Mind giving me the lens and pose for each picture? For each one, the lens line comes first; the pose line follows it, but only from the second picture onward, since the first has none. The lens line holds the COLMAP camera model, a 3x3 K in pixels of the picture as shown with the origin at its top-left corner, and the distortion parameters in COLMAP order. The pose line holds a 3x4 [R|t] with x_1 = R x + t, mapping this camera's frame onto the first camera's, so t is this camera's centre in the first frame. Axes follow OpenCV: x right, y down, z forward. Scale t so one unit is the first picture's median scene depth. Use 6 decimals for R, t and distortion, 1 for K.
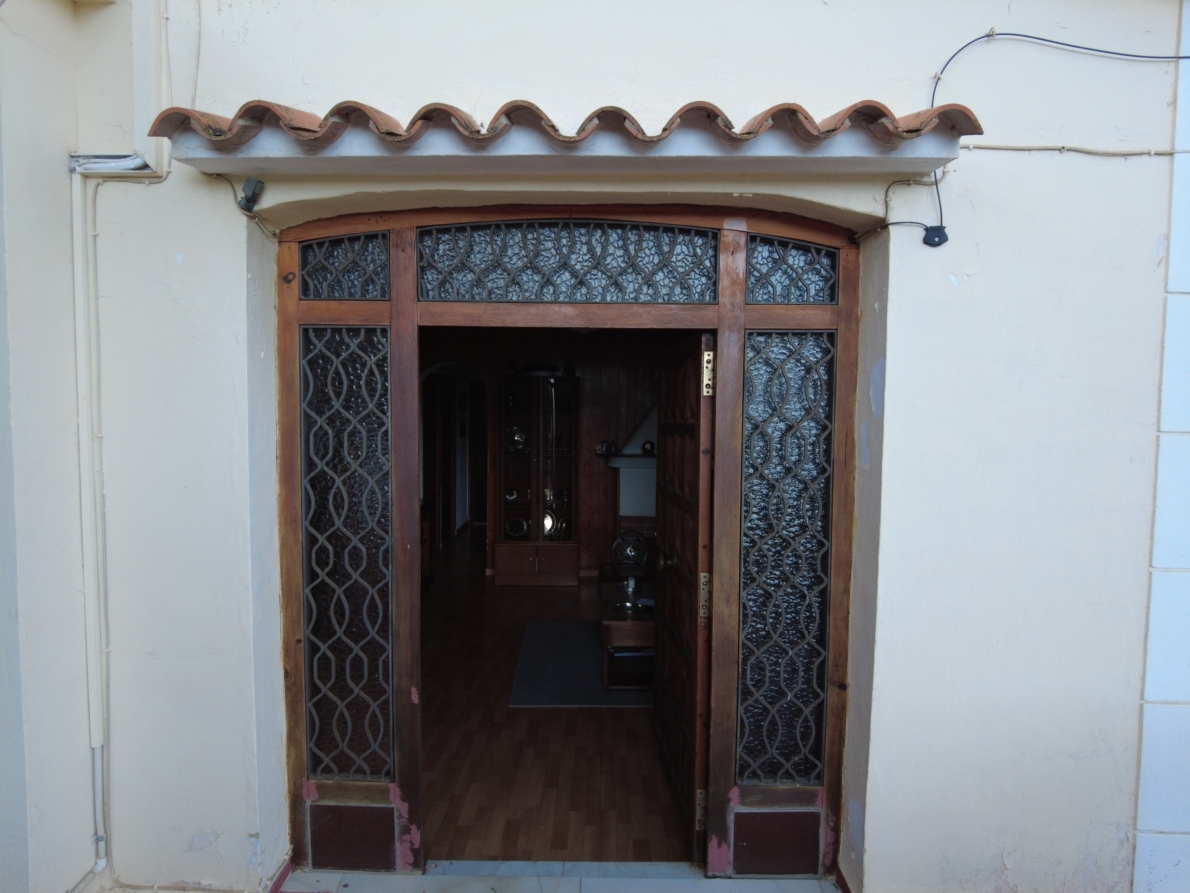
lens RADIAL K [[740.6, 0, 587.0], [0, 740.6, 447.5], [0, 0, 1]] dist [-0.052035, 0.029608]
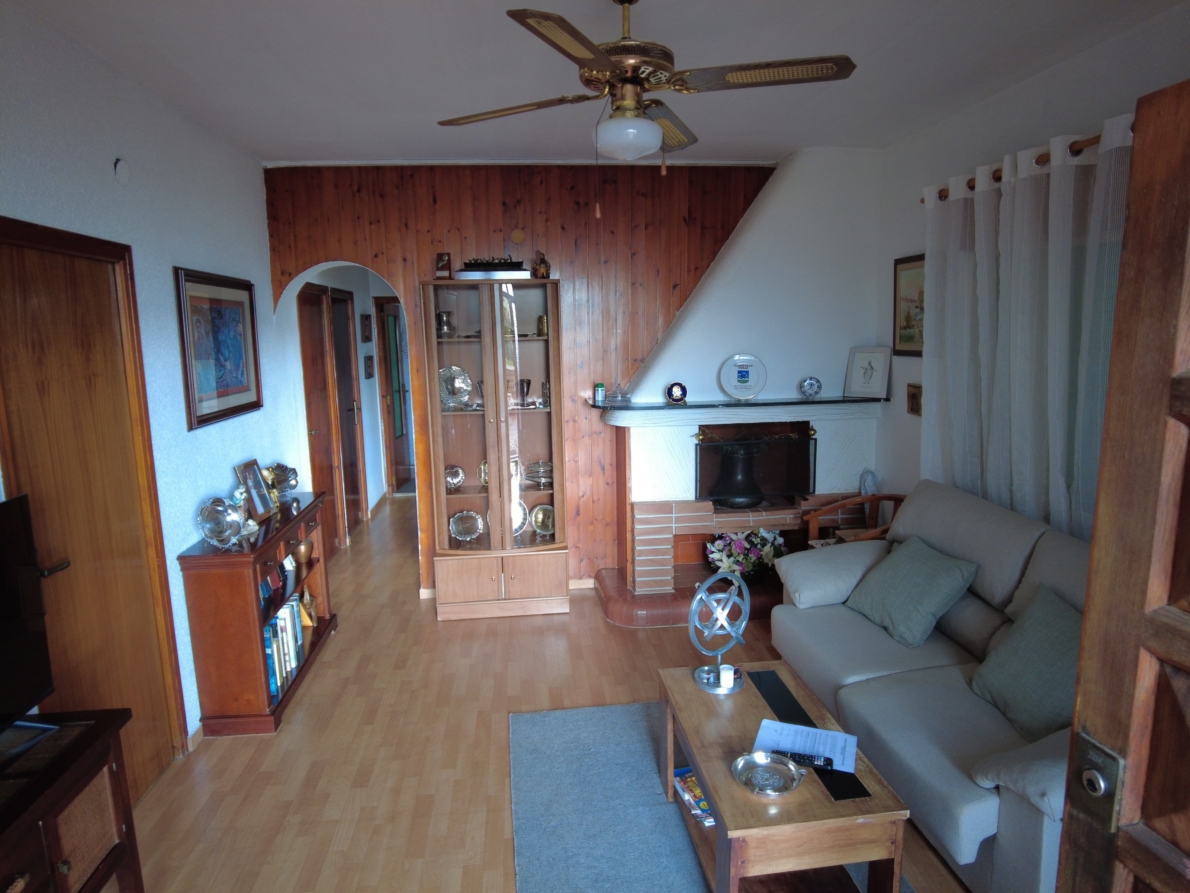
lens RADIAL K [[743.6, 0, 590.8], [0, 743.6, 451.7], [0, 0, 1]] dist [0.117752, -0.000416]
pose [[0.992950, -0.051941, 0.106552, -0.055238], [0.039770, 0.992761, 0.113329, -0.023714], [-0.111668, -0.108293, 0.987827, 0.368442]]
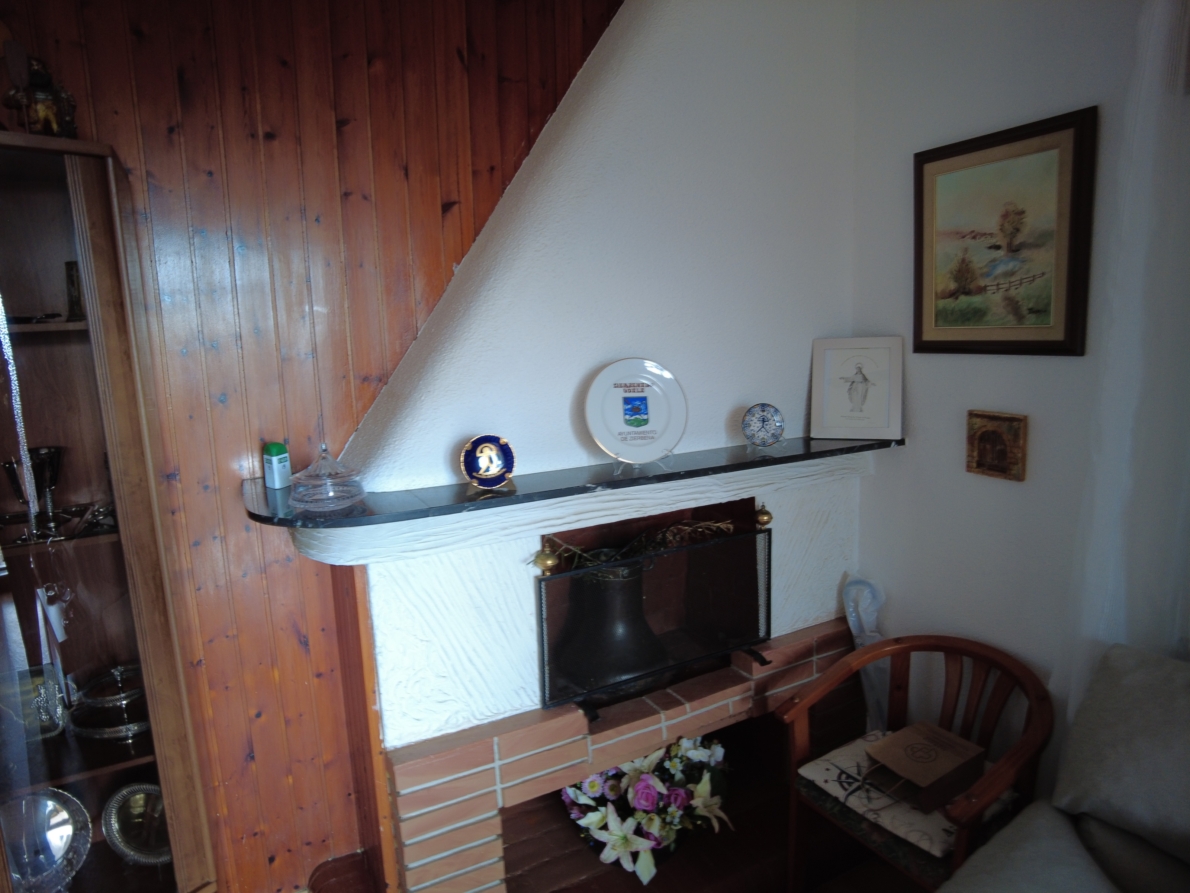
lens RADIAL K [[740.6, 0, 587.0], [0, 740.6, 447.5], [0, 0, 1]] dist [-0.052035, 0.029608]
pose [[0.887707, -0.119564, 0.444614, 0.007720], [0.074998, 0.990346, 0.116580, -0.028095], [-0.454260, -0.070144, 0.888103, 0.747474]]
